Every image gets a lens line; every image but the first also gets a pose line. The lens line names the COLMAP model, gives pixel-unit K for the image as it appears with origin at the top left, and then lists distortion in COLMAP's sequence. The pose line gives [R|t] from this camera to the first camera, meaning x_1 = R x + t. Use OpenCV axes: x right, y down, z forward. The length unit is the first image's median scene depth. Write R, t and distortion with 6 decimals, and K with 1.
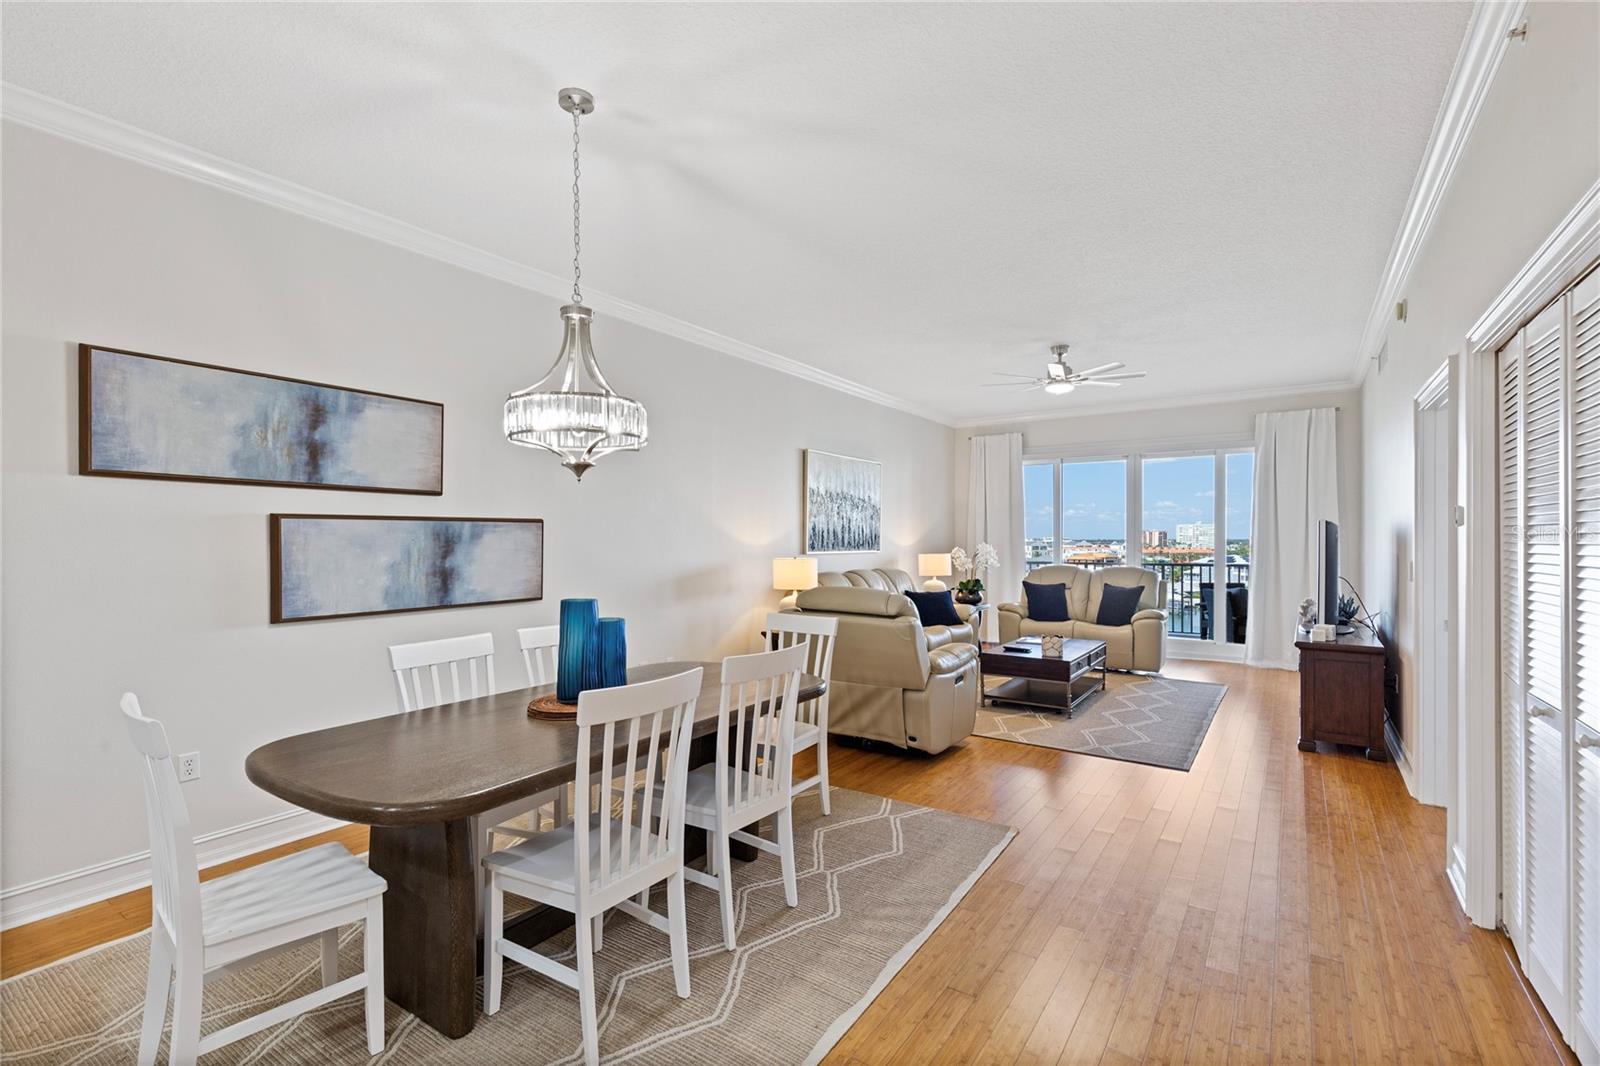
lens RADIAL K [[730.4, 0, 805.0], [0, 730.4, 540.6], [0, 0, 1]] dist [0.005355, -0.002701]
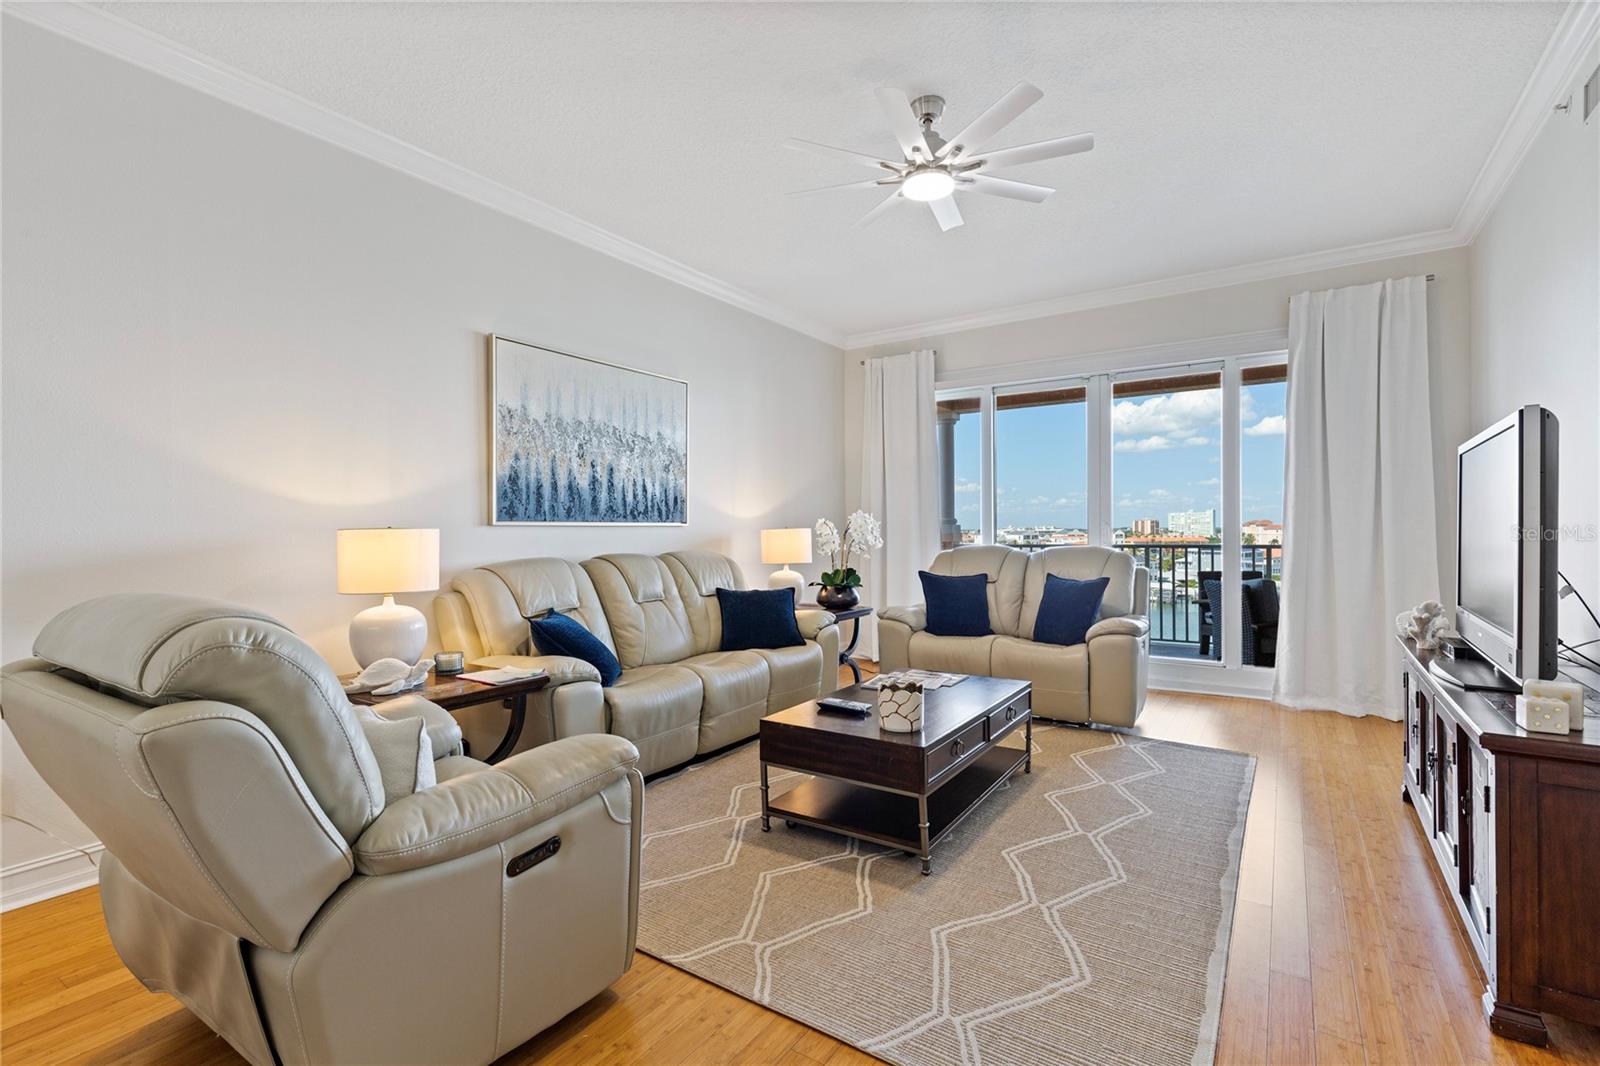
lens RADIAL K [[730.4, 0, 807.6], [0, 730.4, 532.8], [0, 0, 1]] dist [0.005355, -0.002701]
pose [[0.999906, -0.007380, 0.011545, 0.255342], [0.007368, 0.999972, 0.001122, 0.027843], [-0.011553, -0.001037, 0.999933, 0.491685]]
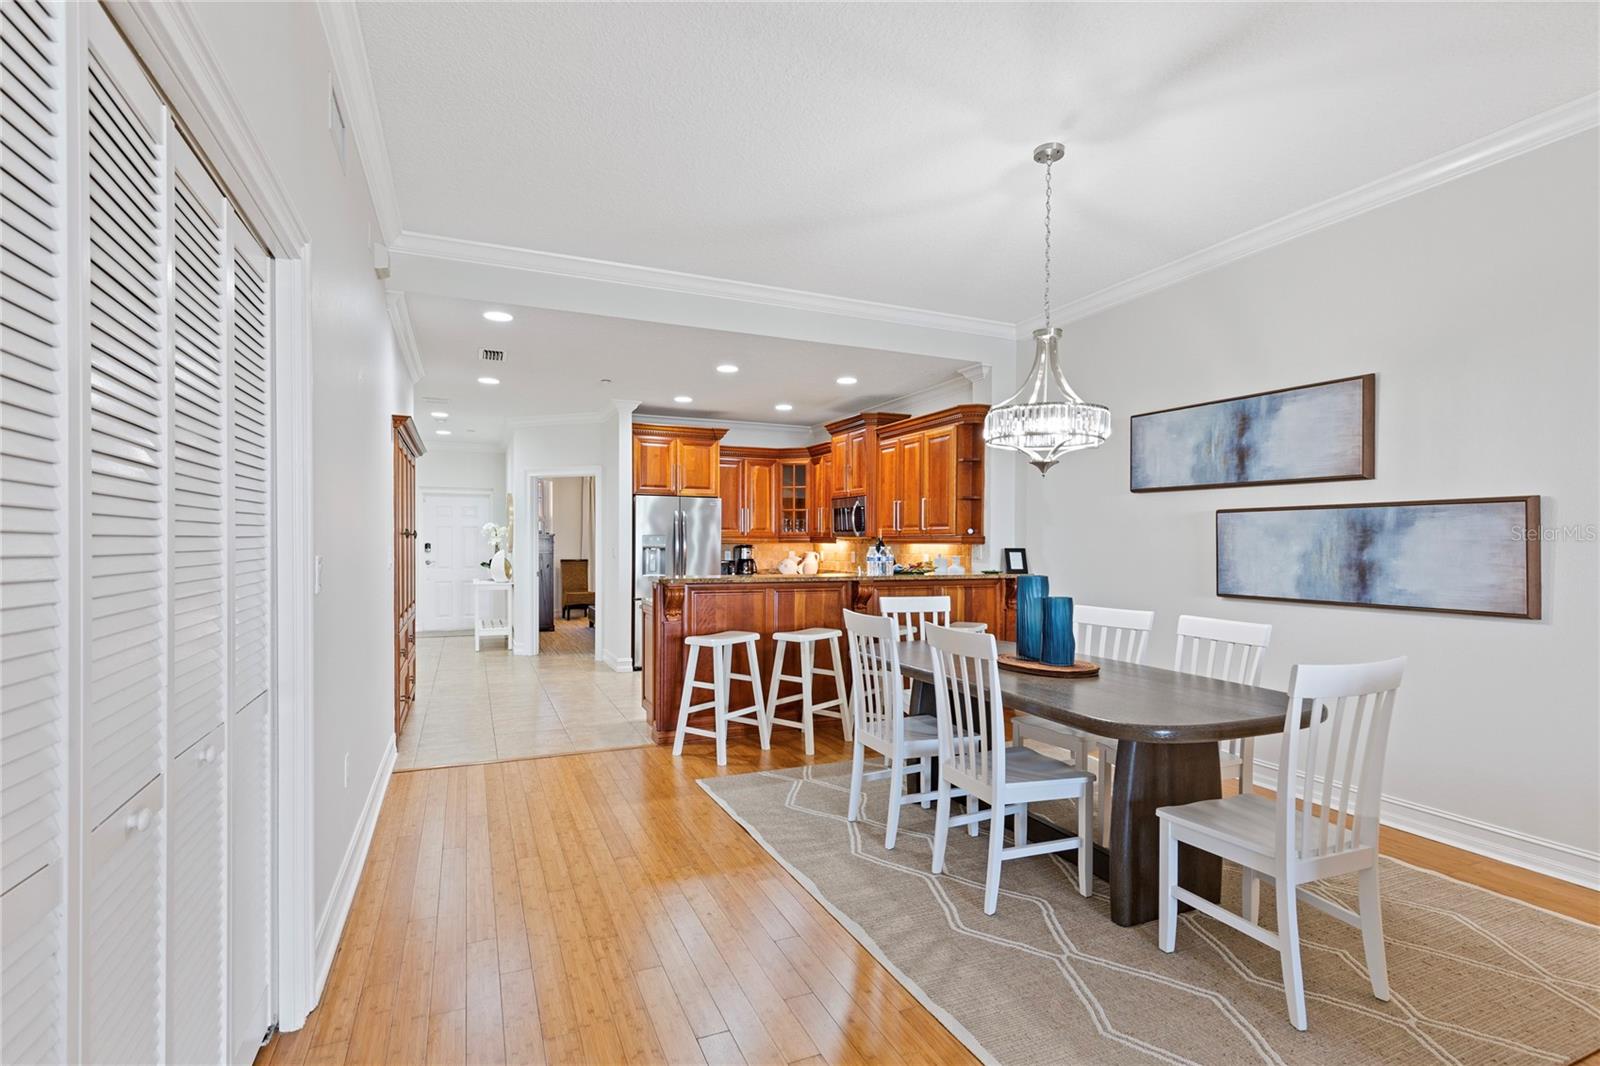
lens RADIAL K [[765.2, 0, 780.3], [0, 765.2, 555.0], [0, 0, 1]] dist [0.001345, -0.000360]
pose [[-0.561469, 0.013151, -0.827393, 0.418131], [-0.005754, 0.999787, 0.019795, 0.010119], [0.827478, 0.015875, -0.561274, 0.588924]]
